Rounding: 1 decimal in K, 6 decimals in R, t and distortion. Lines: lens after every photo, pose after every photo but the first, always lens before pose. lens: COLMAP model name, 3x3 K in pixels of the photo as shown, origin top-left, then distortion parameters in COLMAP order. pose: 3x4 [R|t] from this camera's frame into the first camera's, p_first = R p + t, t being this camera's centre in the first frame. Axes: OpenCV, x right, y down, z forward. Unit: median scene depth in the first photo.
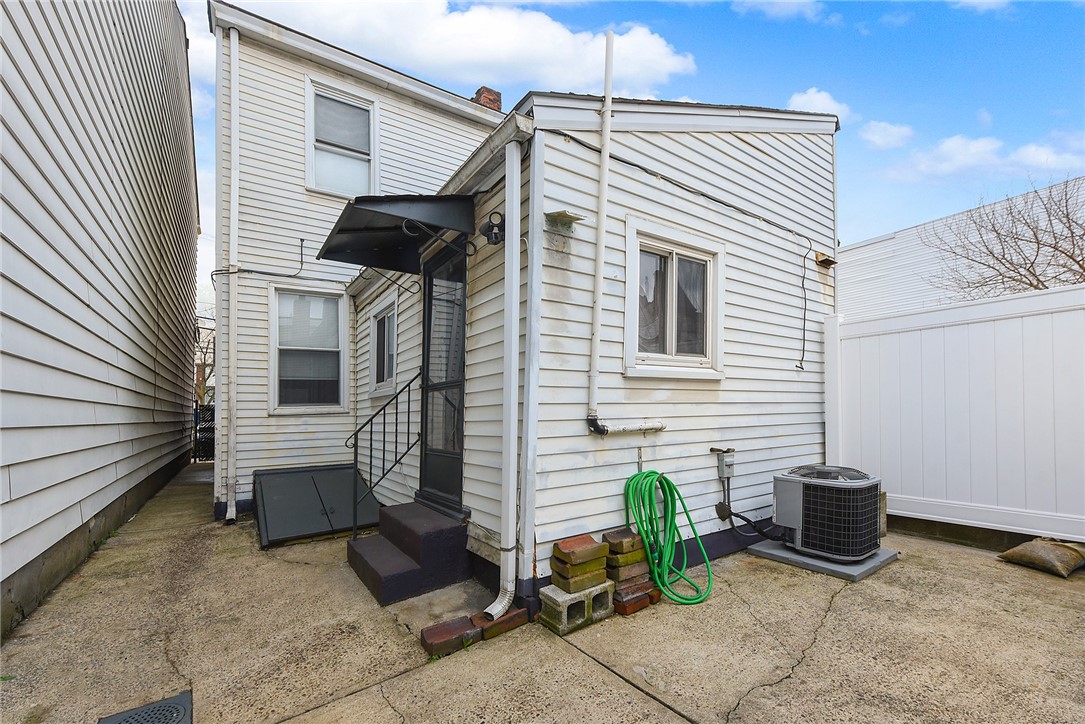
lens RADIAL K [[436.8, 0, 544.9], [0, 436.8, 412.4], [0, 0, 1]] dist [0.000276, -0.001714]
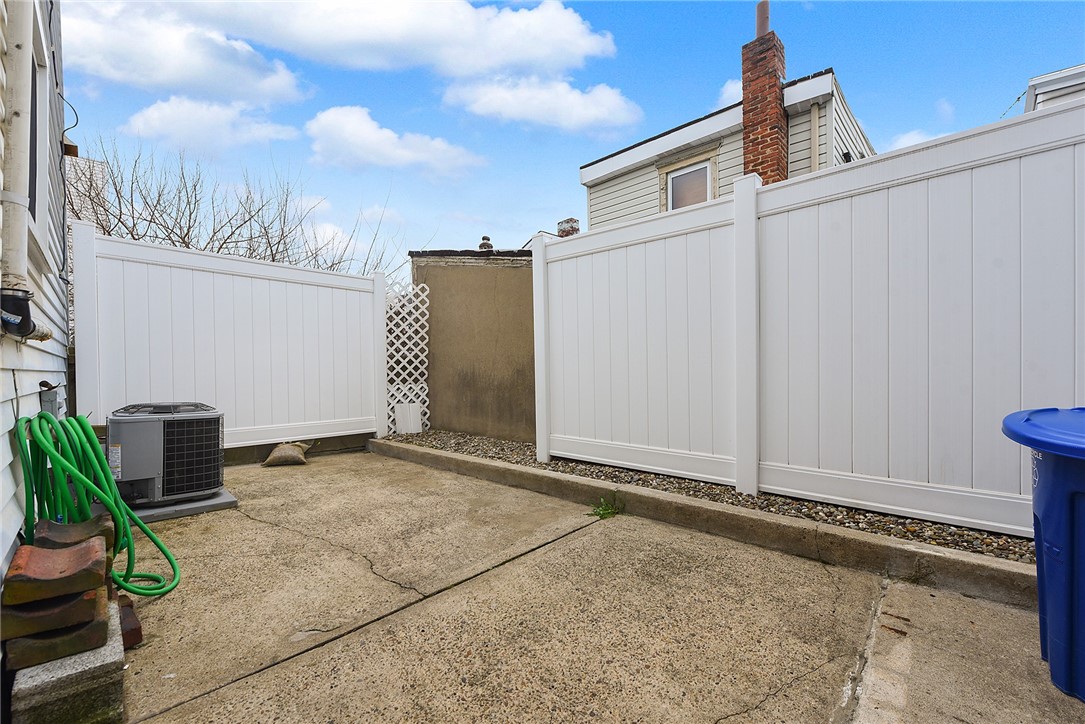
lens RADIAL K [[436.8, 0, 542.0], [0, 436.8, 370.6], [0, 0, 1]] dist [0.000276, -0.001714]
pose [[-0.165334, 0.012330, 0.986161, -0.389495], [0.005129, 0.999919, -0.011642, 0.082999], [-0.986224, 0.003134, -0.165384, 0.442255]]
